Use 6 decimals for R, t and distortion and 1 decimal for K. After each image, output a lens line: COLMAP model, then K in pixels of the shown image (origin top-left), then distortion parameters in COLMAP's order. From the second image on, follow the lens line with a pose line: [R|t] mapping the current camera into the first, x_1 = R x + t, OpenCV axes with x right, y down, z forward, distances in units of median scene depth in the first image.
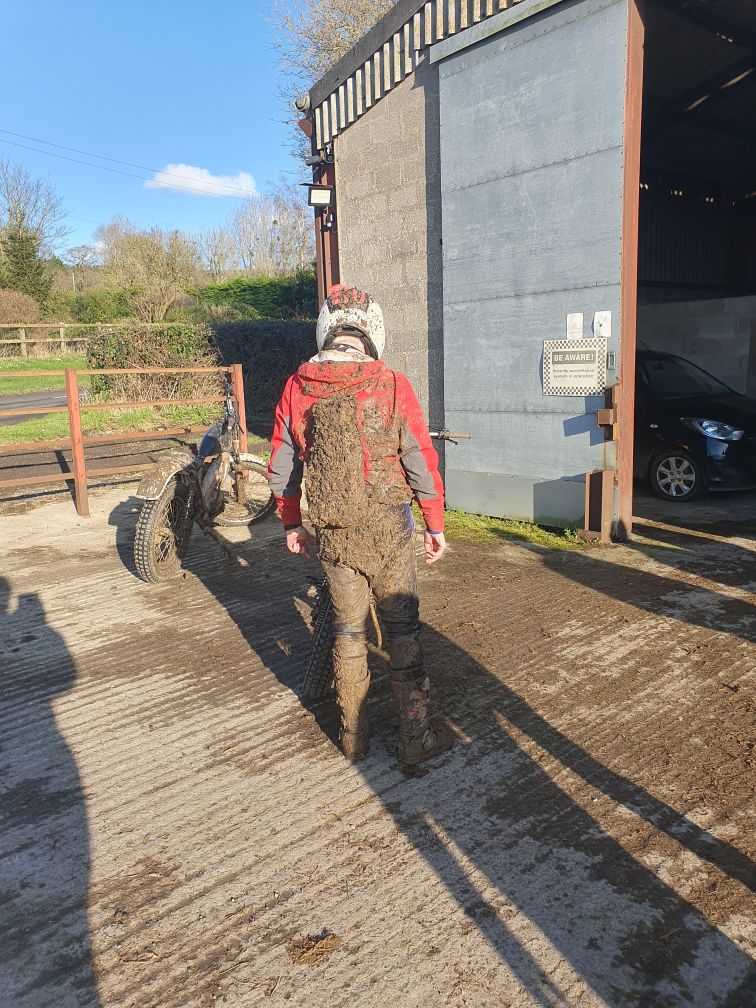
lens RADIAL K [[773.7, 0, 370.2], [0, 773.7, 500.4], [0, 0, 1]] dist [0.026998, -0.004238]
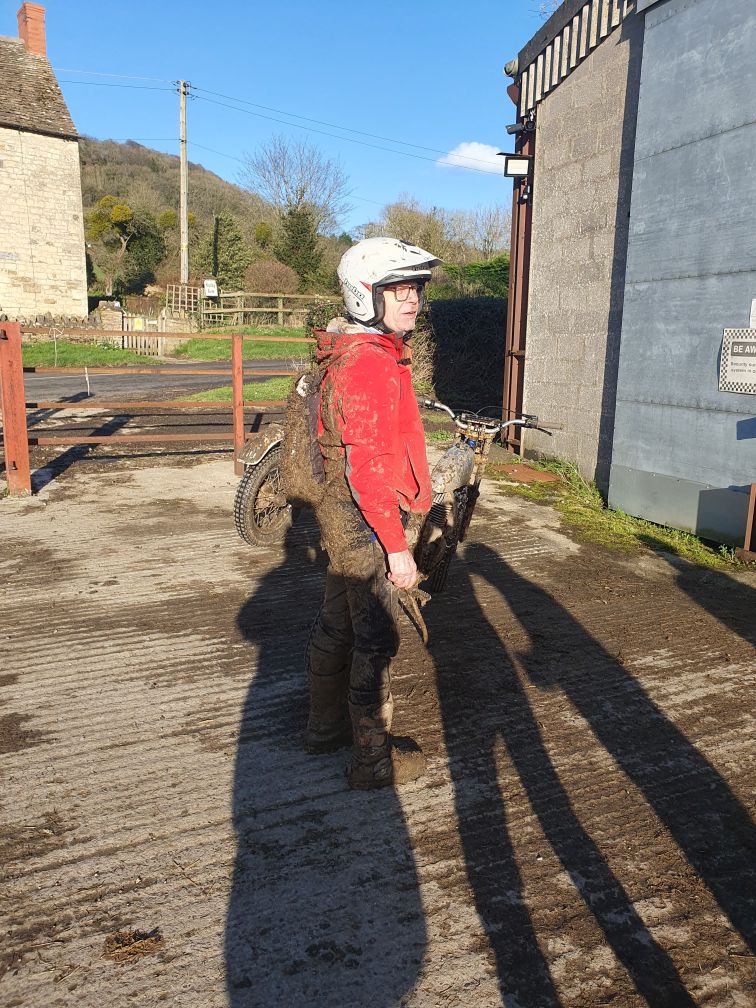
lens RADIAL K [[773.7, 0, 380.7], [0, 773.7, 503.3], [0, 0, 1]] dist [0.026998, -0.004238]
pose [[0.956875, 0.110447, -0.268686, 0.159589], [-0.102515, 0.993783, 0.043421, -0.012121], [0.271811, -0.014004, 0.962249, 0.068566]]
